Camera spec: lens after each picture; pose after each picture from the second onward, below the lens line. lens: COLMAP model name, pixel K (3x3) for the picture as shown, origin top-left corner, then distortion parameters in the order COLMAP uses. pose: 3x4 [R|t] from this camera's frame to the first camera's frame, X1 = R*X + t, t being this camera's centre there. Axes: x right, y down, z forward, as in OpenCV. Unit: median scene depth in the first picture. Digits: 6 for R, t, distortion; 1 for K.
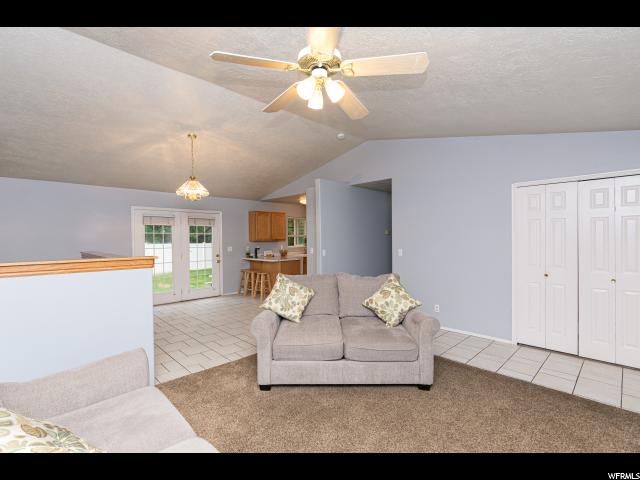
lens RADIAL K [[295.9, 0, 320.0], [0, 295.9, 240.0], [0, 0, 1]] dist [-0.001002, -0.000175]
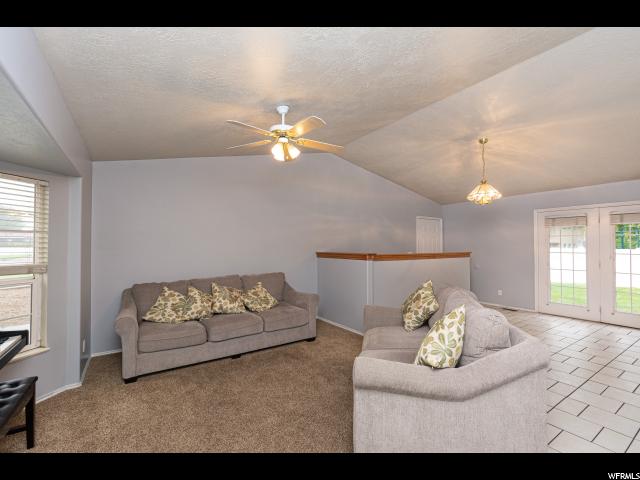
lens RADIAL K [[284.6, 0, 317.9], [0, 284.6, 243.7], [0, 0, 1]] dist [0.000559, 0.000216]
pose [[-0.189621, -0.000432, -0.981857, 0.408441], [-0.002806, 0.999996, 0.000102, 0.001459], [0.981853, 0.002775, -0.189621, 0.410632]]
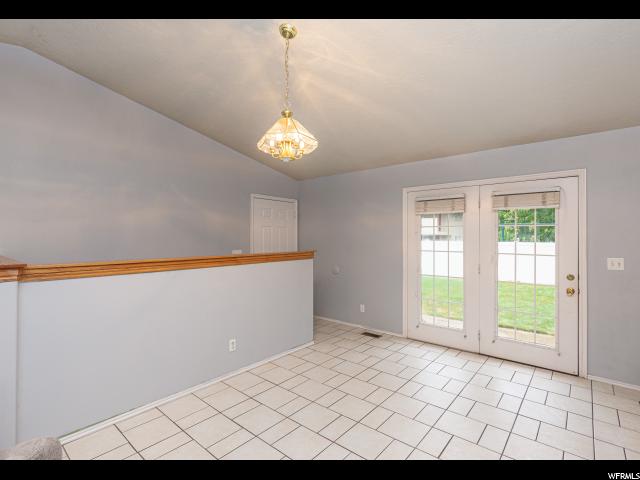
lens RADIAL K [[301.8, 0, 320.0], [0, 301.8, 240.0], [0, 0, 1]] dist [0.003313, 0.000323]
pose [[0.086155, 0.017131, -0.996134, 0.046479], [-0.004588, 0.999848, 0.016798, -0.004709], [0.996271, 0.003123, 0.086220, 0.665360]]
